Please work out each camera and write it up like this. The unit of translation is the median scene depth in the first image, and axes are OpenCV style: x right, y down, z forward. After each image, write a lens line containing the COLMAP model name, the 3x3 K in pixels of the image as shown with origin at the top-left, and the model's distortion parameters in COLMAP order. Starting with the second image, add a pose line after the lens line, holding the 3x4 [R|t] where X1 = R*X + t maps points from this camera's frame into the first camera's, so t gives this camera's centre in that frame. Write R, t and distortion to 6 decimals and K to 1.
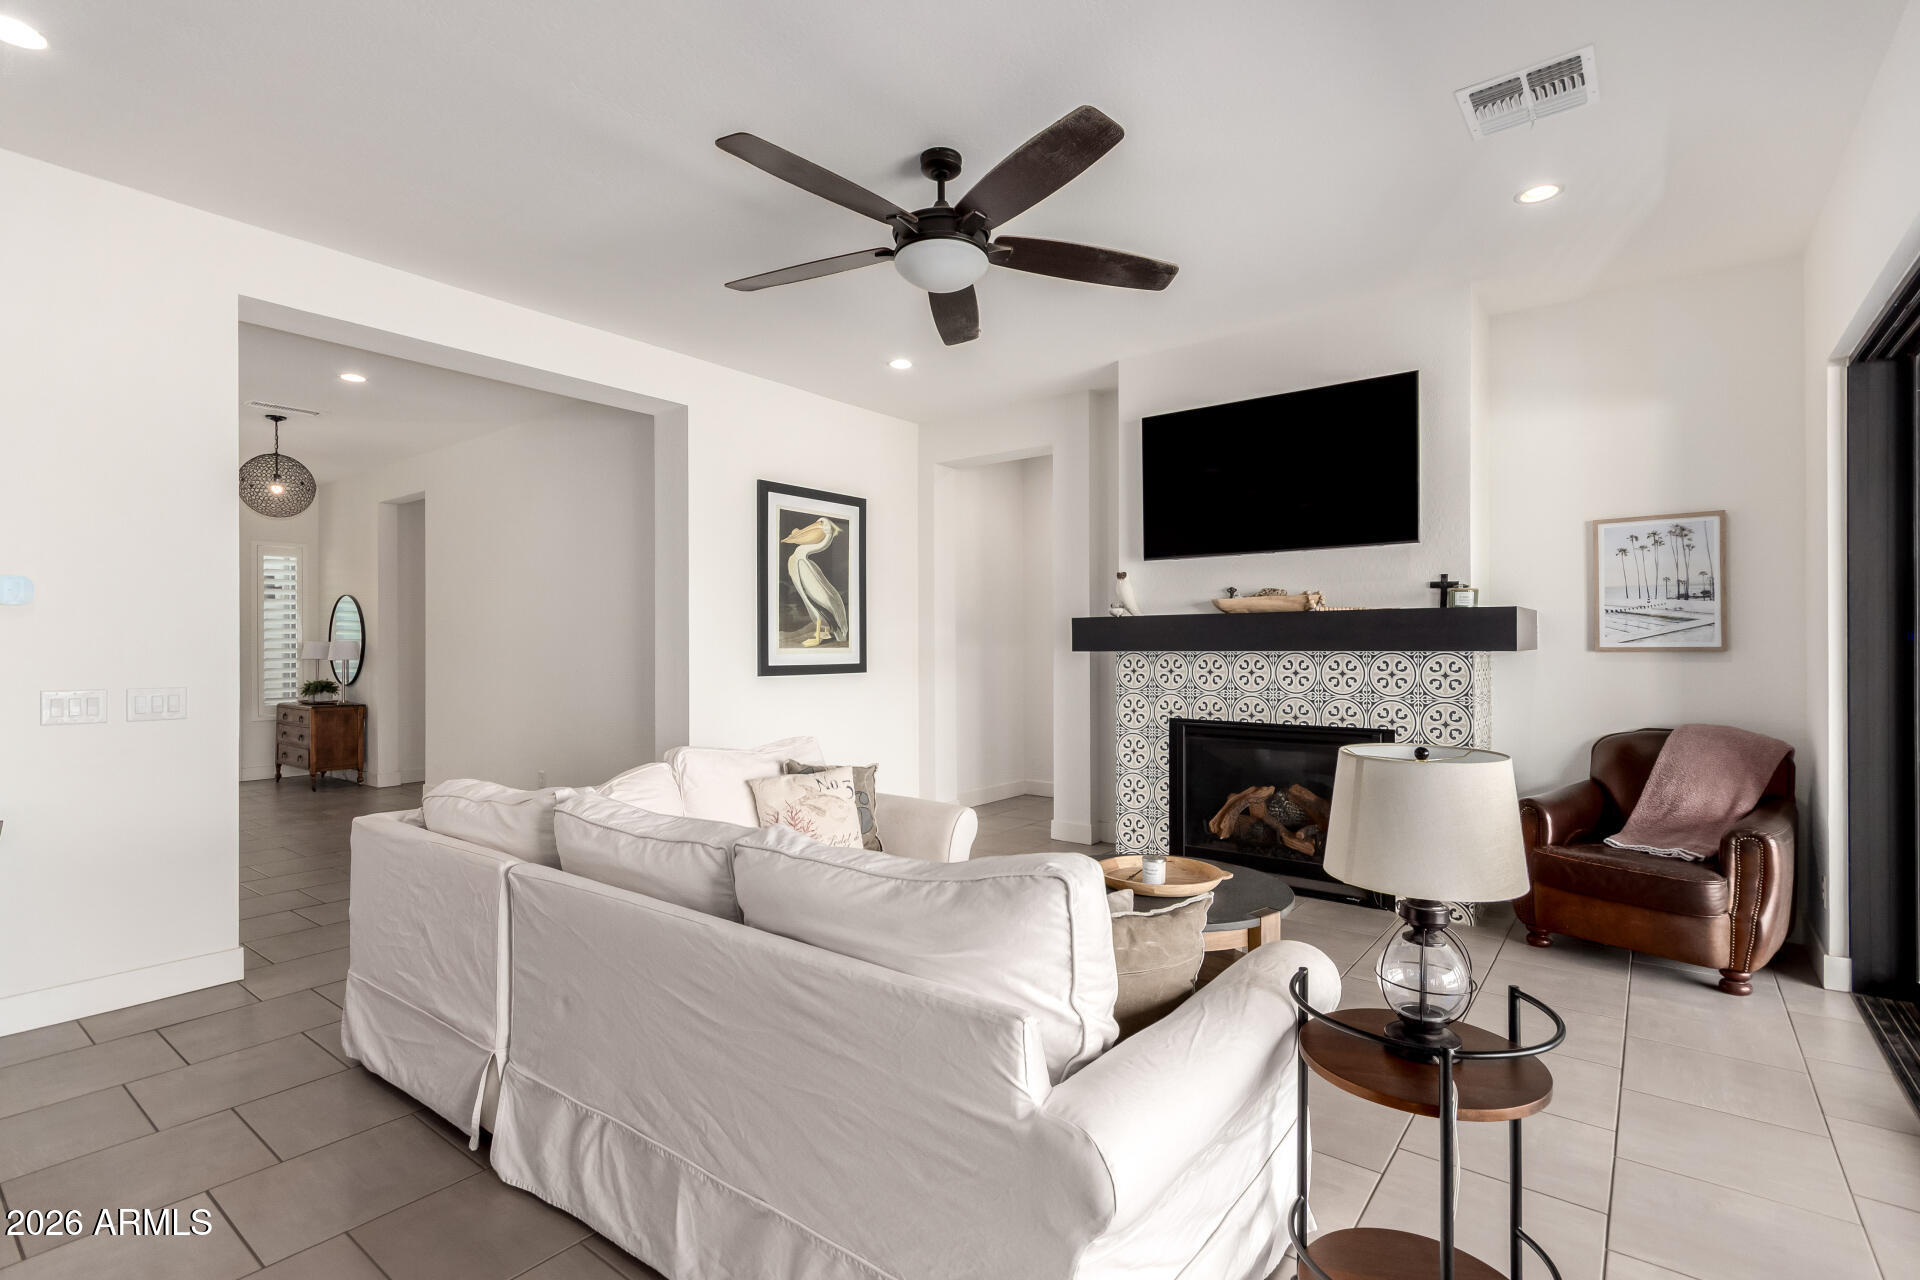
lens RADIAL K [[897.1, 0, 963.7], [0, 897.1, 640.3], [0, 0, 1]] dist [0.001081, 0.000246]
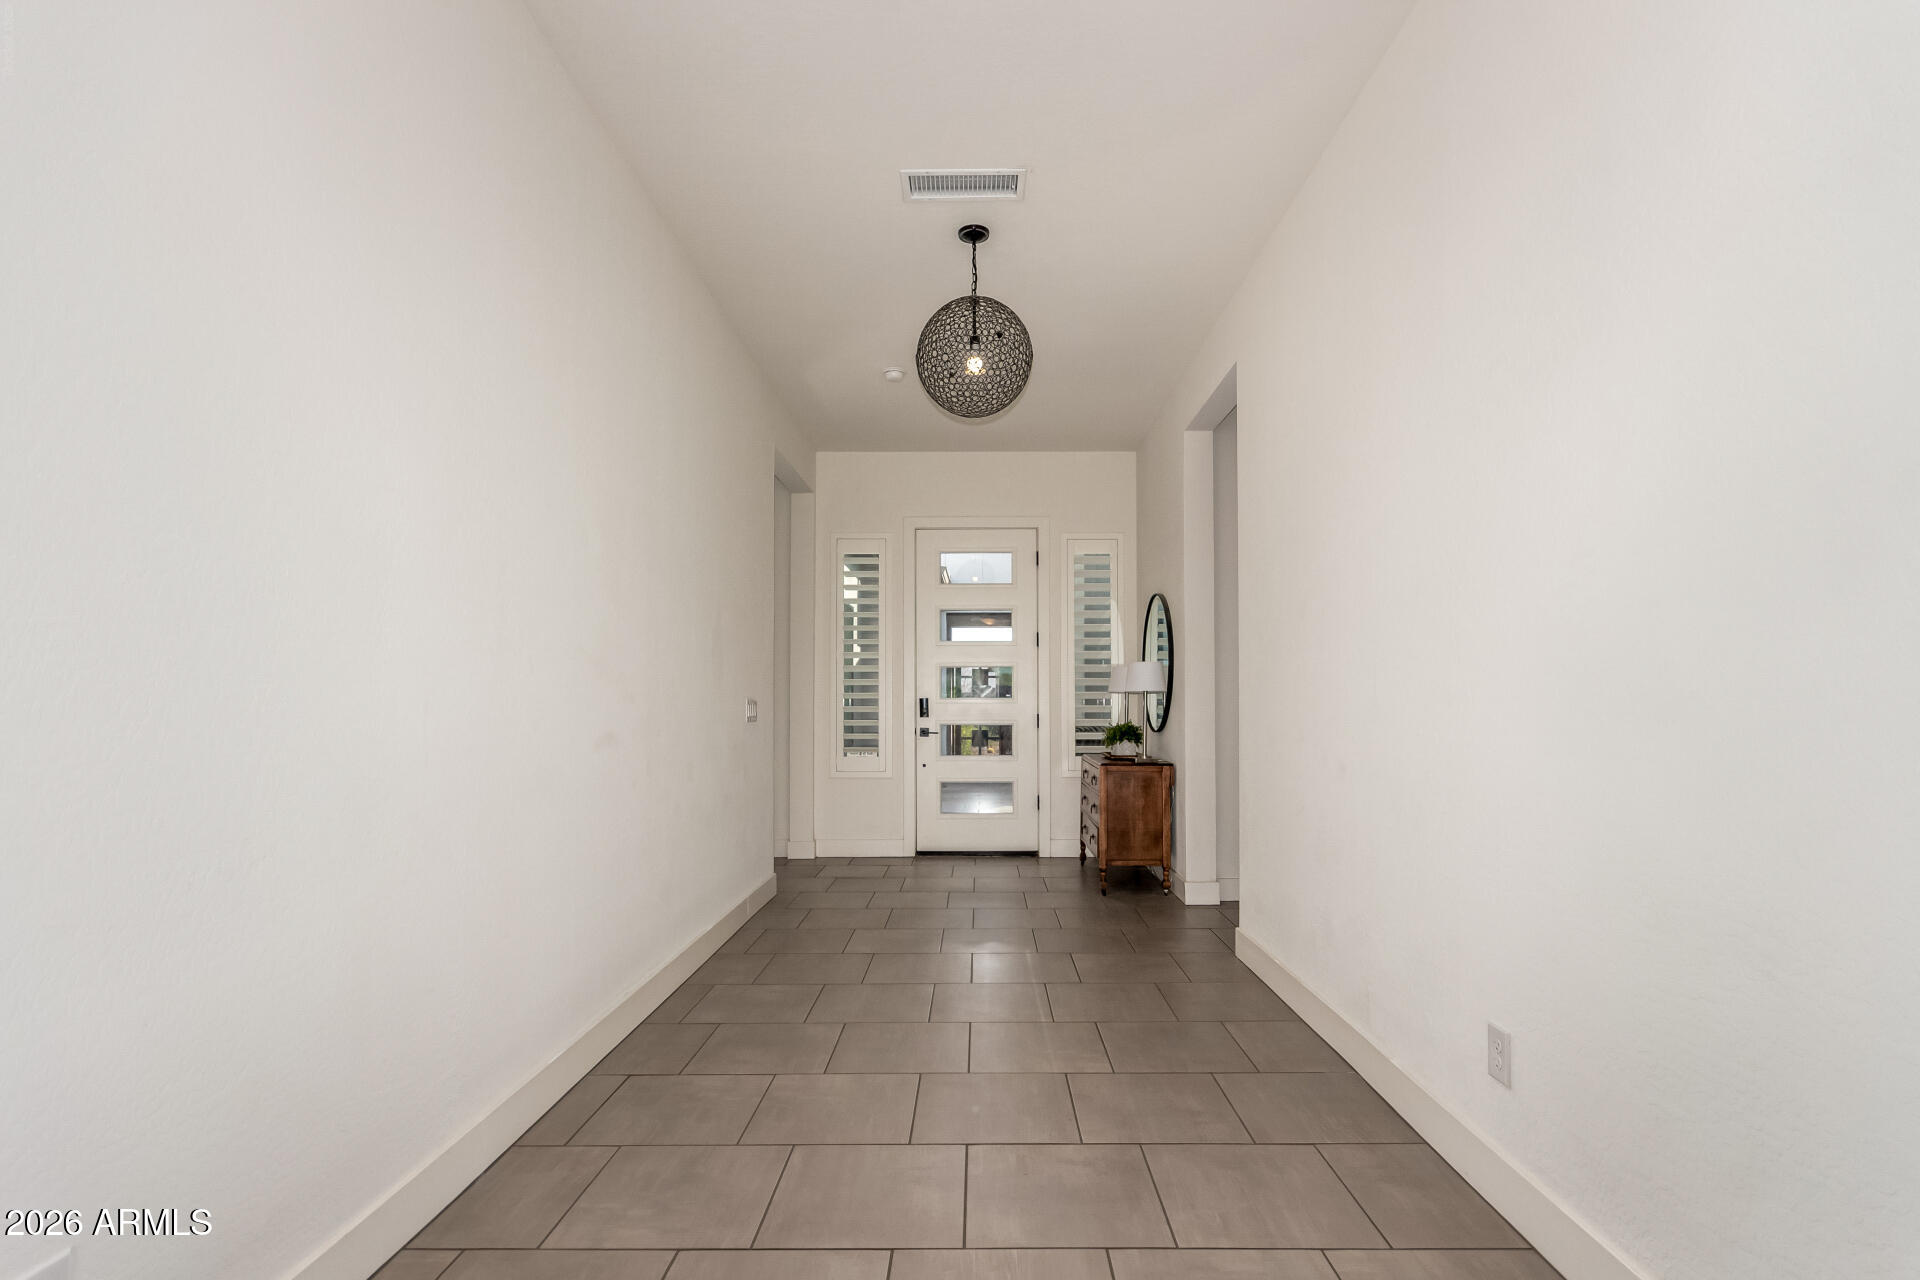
lens RADIAL K [[897.1, 0, 976.1], [0, 897.1, 687.4], [0, 0, 1]] dist [0.001081, 0.000246]
pose [[0.612709, -0.009145, -0.790256, -0.260191], [0.002653, 0.999951, -0.009514, 0.024601], [0.790304, 0.003733, 0.612704, 0.514882]]
